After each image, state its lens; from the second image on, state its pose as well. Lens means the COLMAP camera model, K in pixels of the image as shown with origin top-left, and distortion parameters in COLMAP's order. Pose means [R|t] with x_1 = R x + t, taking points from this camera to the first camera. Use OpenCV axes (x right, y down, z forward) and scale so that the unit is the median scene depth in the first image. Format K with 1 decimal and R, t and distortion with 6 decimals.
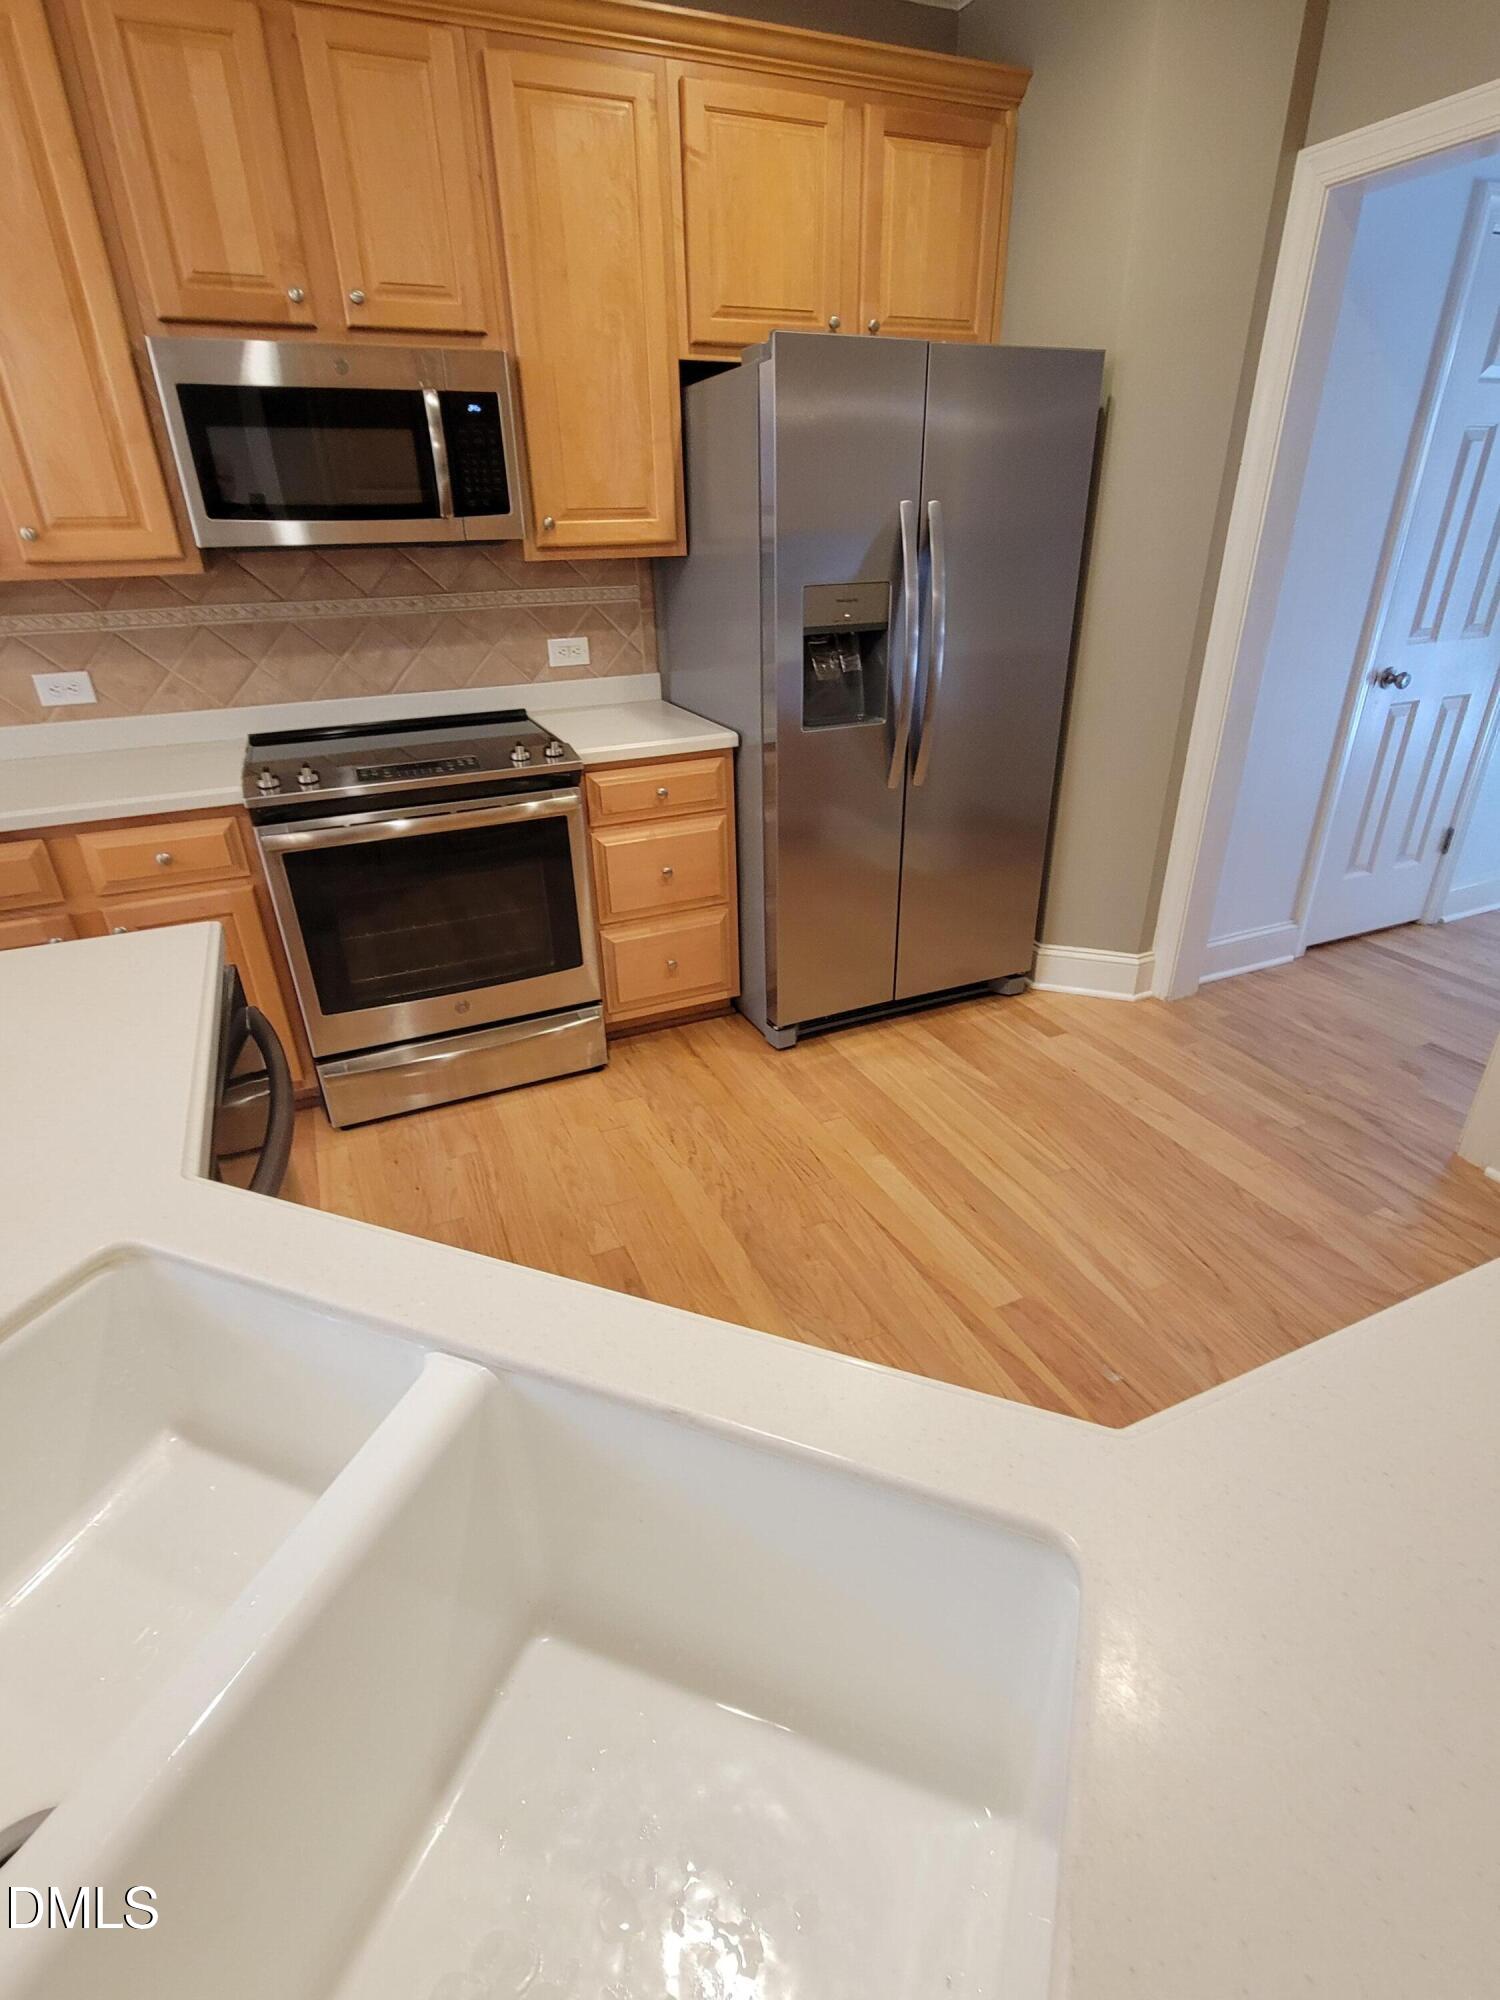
lens RADIAL K [[958.8, 0, 744.6], [0, 958.8, 1008.5], [0, 0, 1]] dist [0.002223, 0.001016]
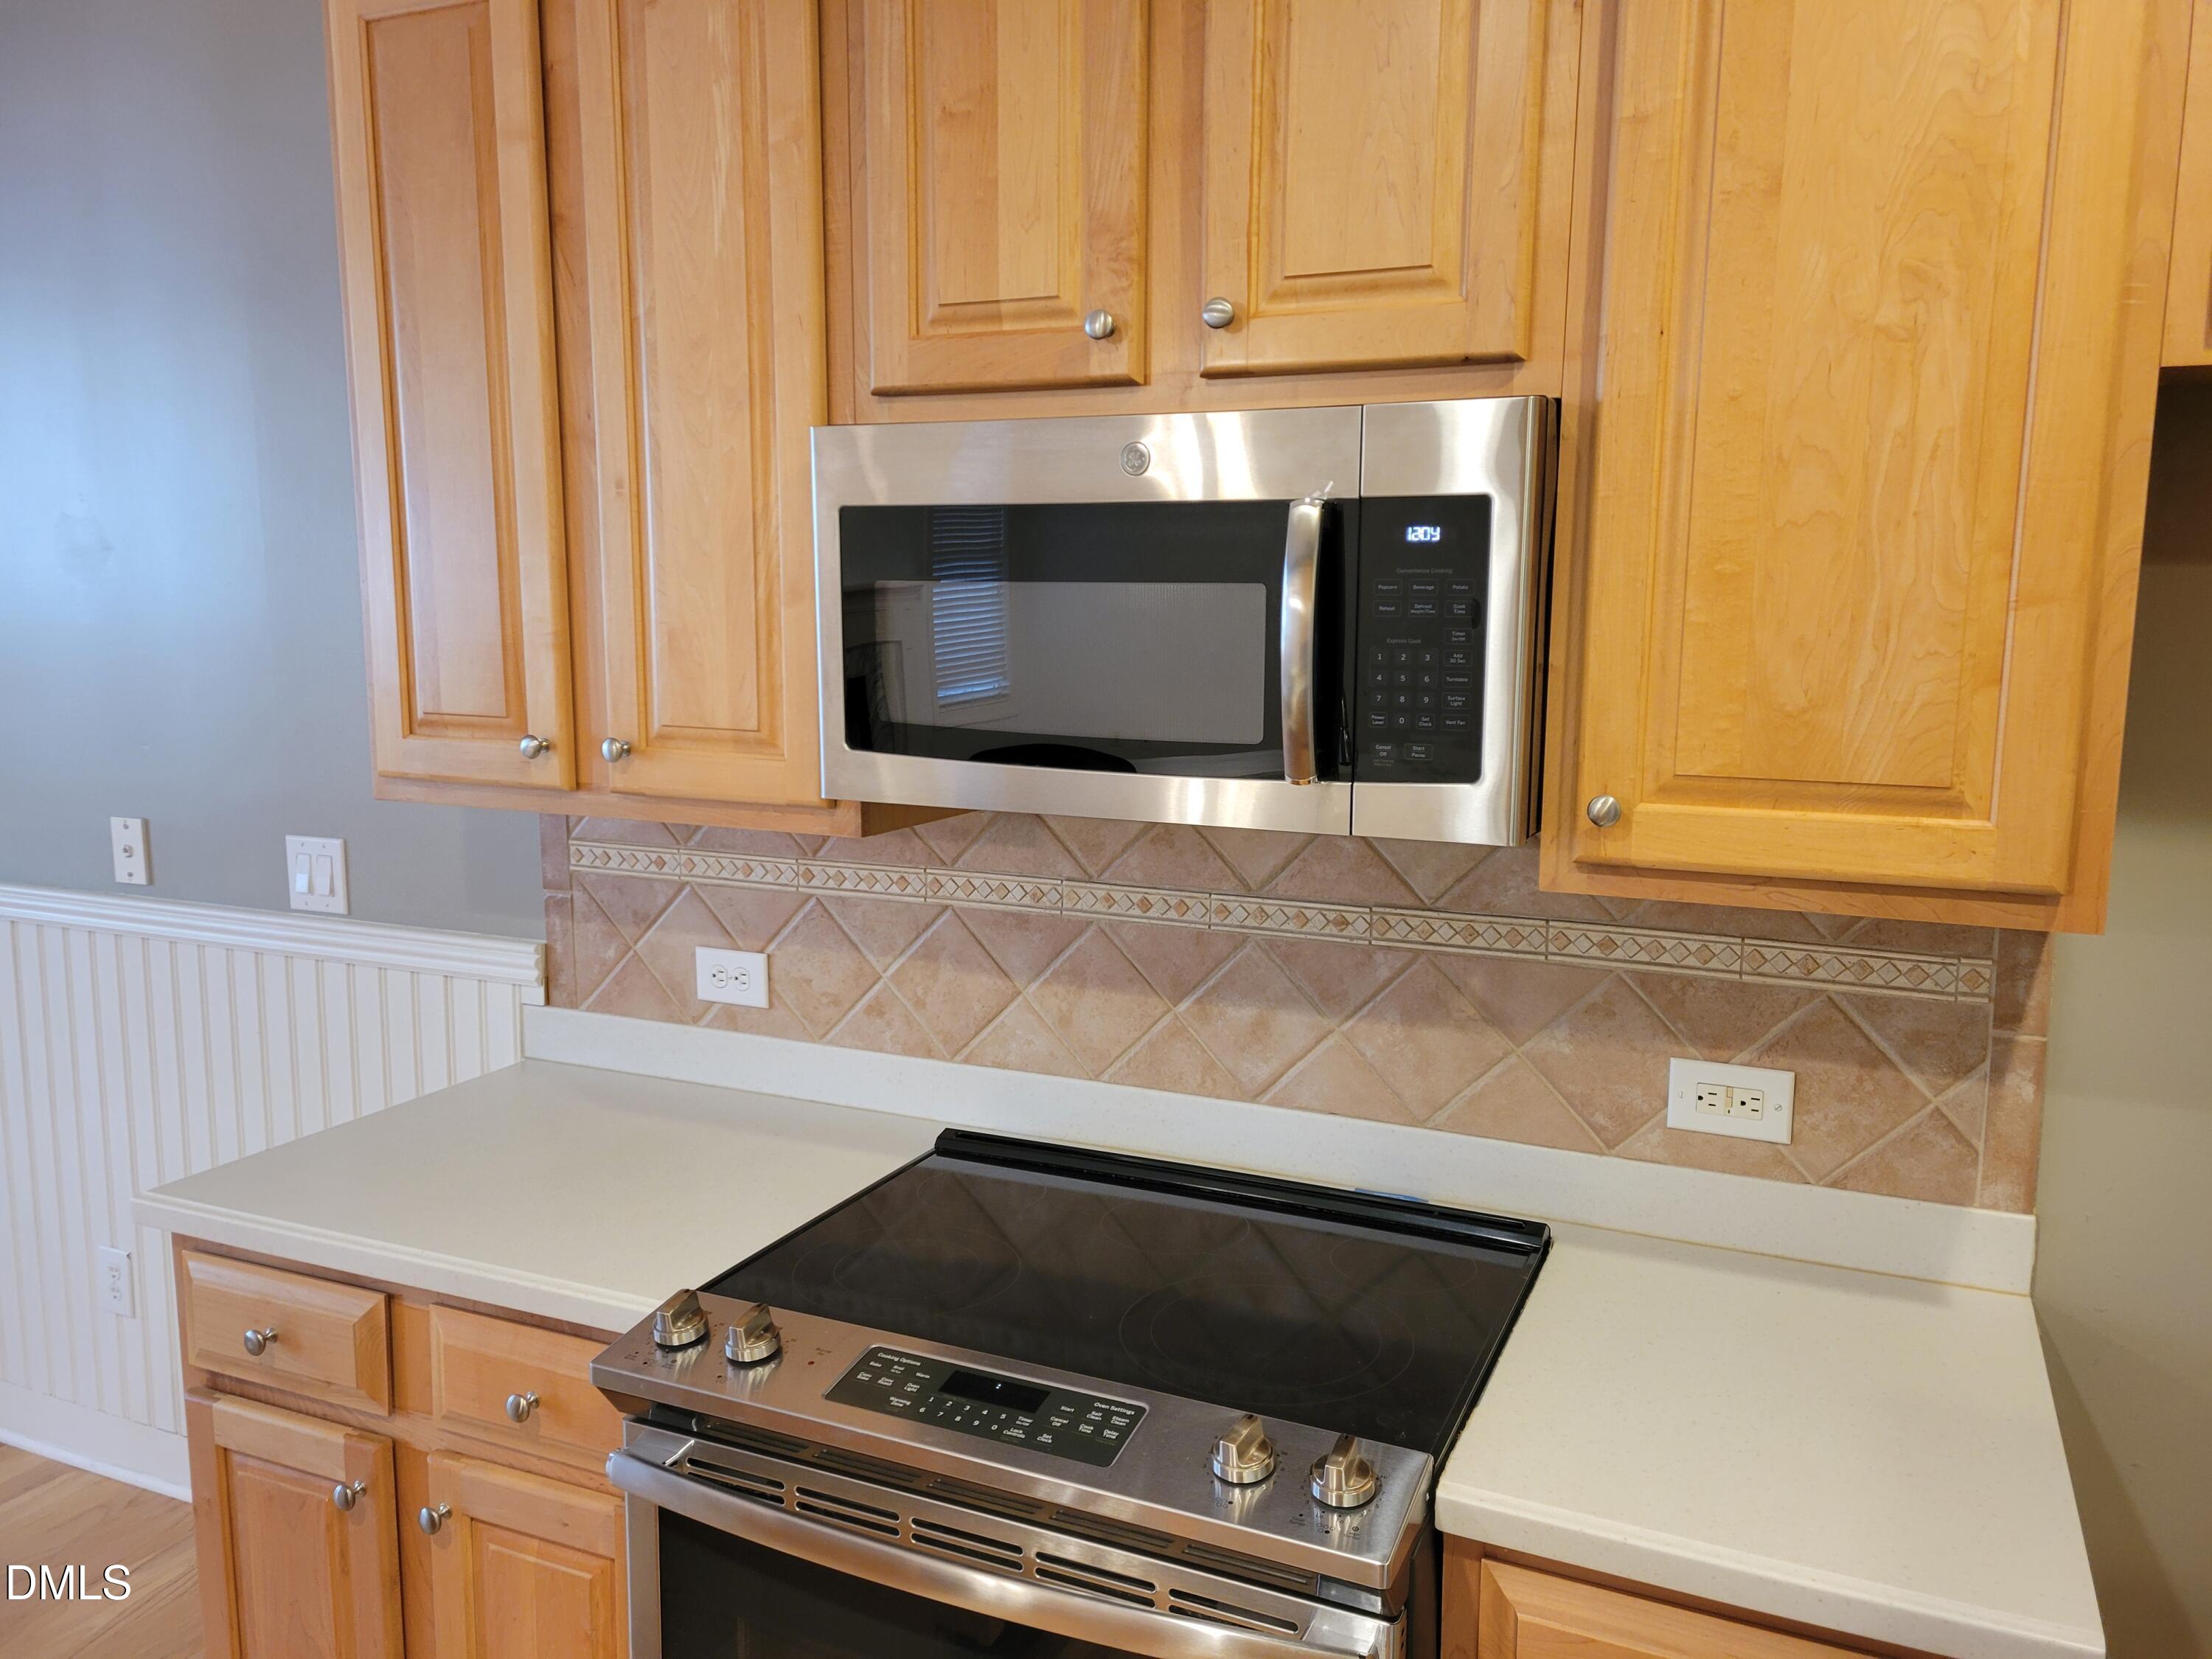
lens RADIAL K [[1655.6, 0, 1088.7], [0, 1655.6, 842.1], [0, 0, 1]] dist [0.065302, -0.046251]
pose [[0.663264, 0.137207, -0.735701, 0.118005], [-0.357816, 0.921549, -0.150717, -0.328266], [0.657304, 0.363210, 0.660325, 0.468206]]
